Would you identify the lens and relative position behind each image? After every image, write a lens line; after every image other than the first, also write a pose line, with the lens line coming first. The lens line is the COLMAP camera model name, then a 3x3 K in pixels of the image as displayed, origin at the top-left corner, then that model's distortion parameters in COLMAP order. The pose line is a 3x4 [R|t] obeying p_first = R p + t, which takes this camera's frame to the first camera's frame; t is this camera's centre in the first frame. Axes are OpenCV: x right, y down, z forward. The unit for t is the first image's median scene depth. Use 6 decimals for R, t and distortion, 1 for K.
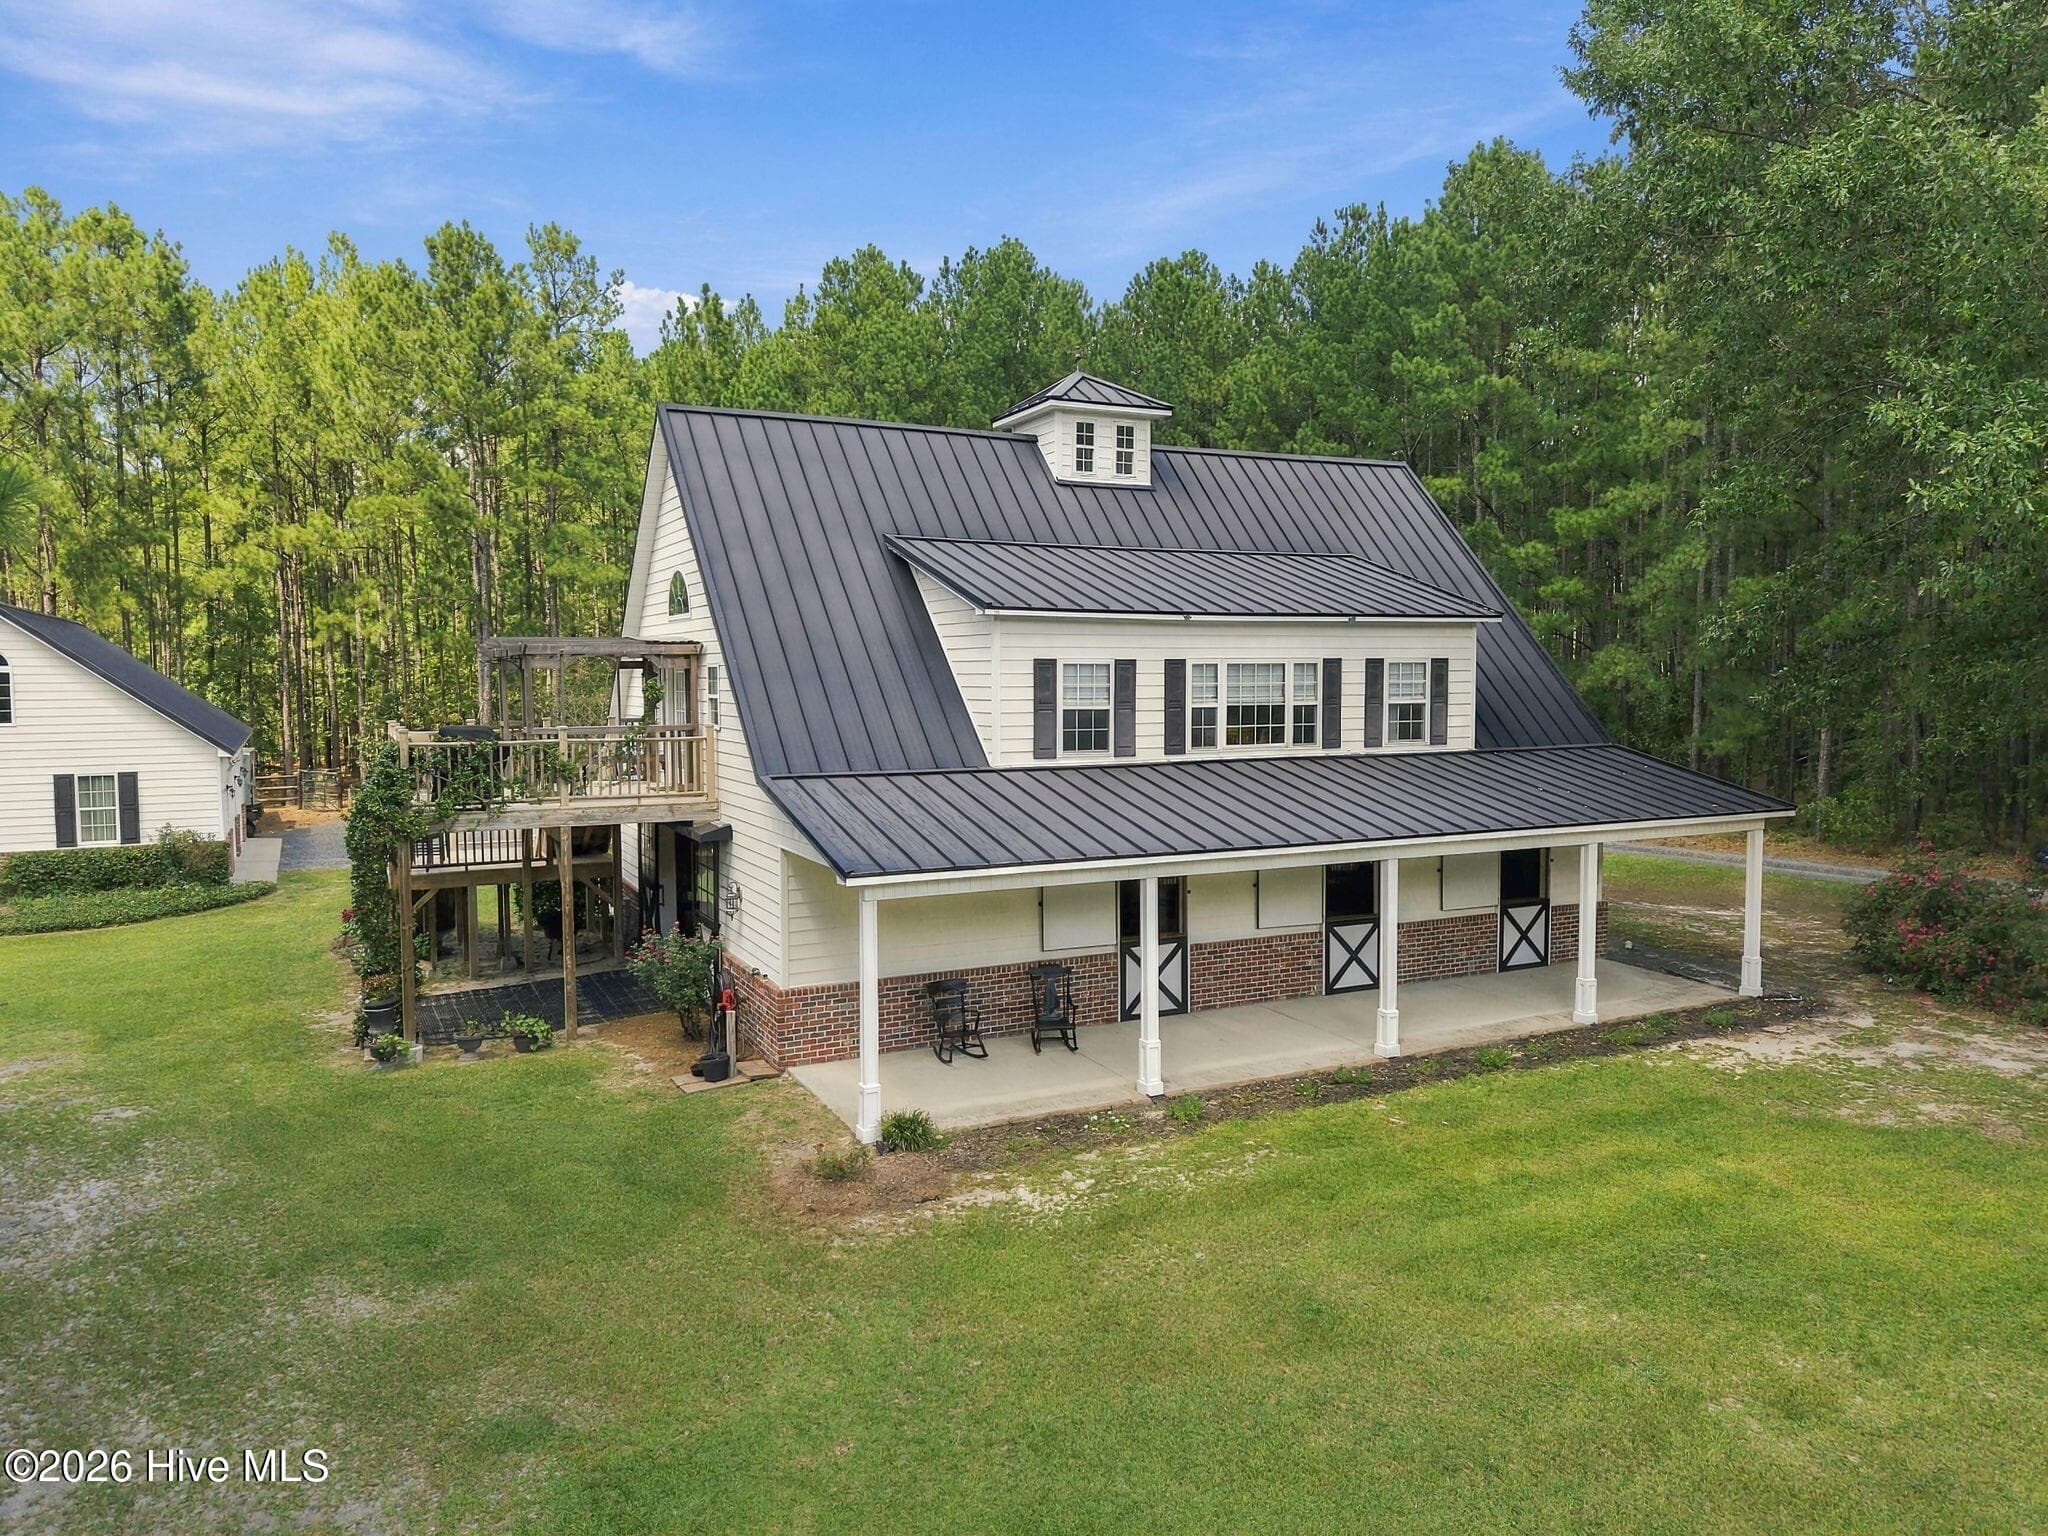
lens RADIAL K [[1383.5, 0, 1024.0], [0, 1383.5, 768.0], [0, 0, 1]] dist [0.088840, -0.000346]
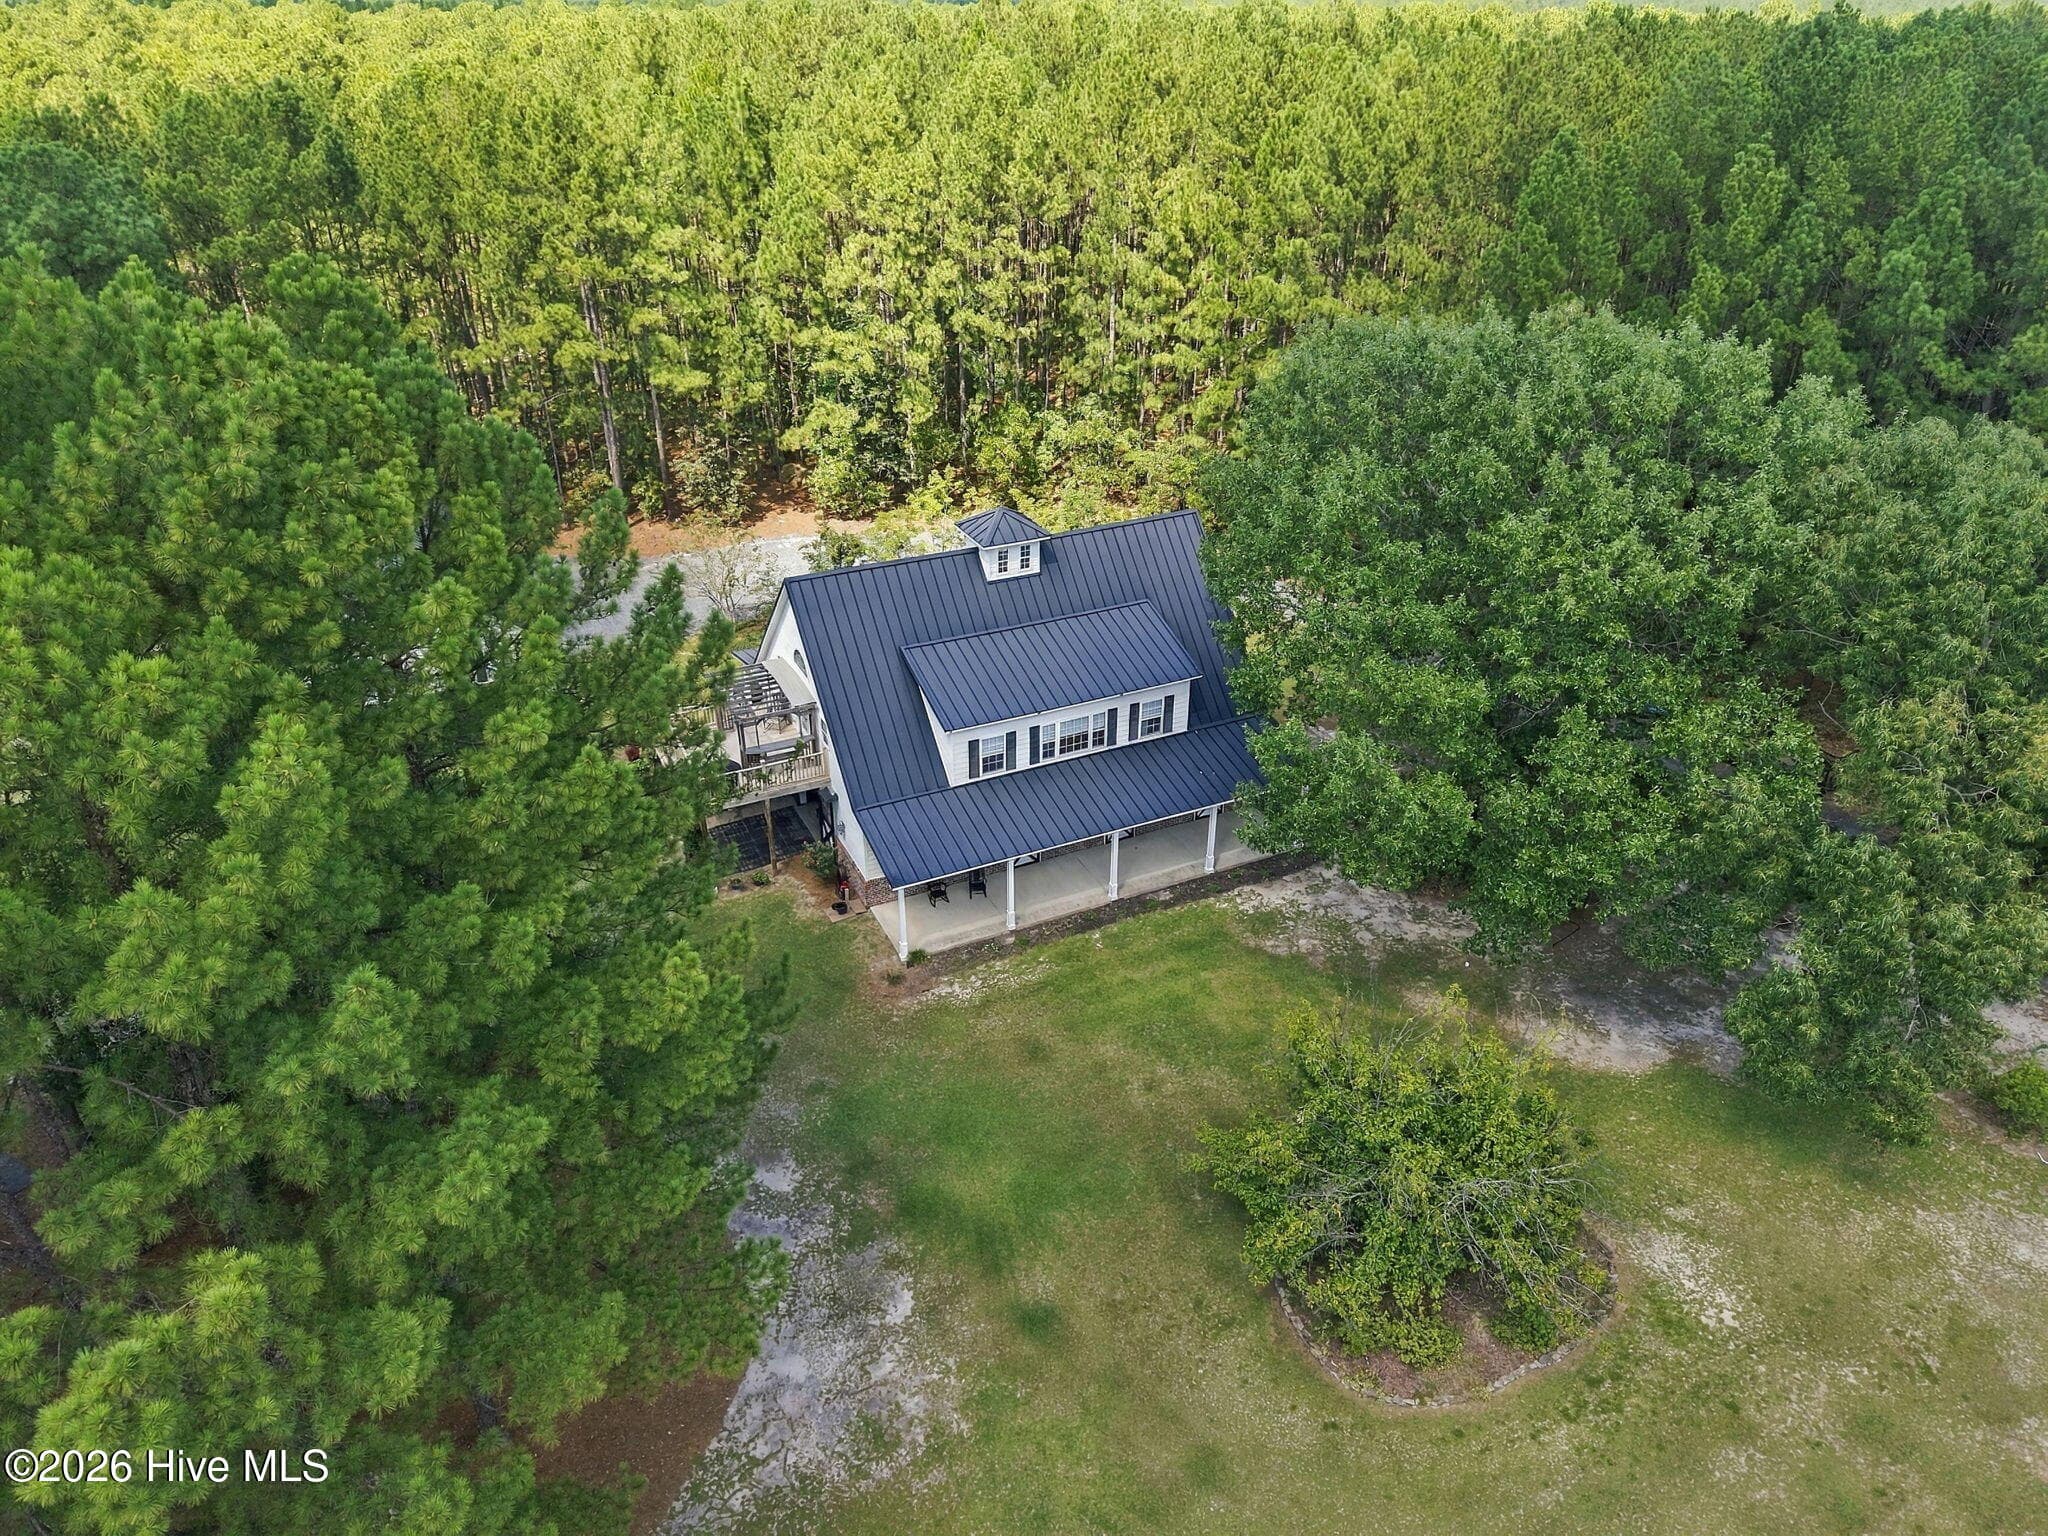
lens RADIAL K [[1383.5, 0, 1024.0], [0, 1383.5, 768.0], [0, 0, 1]] dist [0.088840, -0.000346]
pose [[0.999838, 0.011503, -0.013842, 0.120679], [-0.004218, 0.897454, 0.441088, -0.964766], [0.017496, -0.440958, 0.897357, -0.976857]]
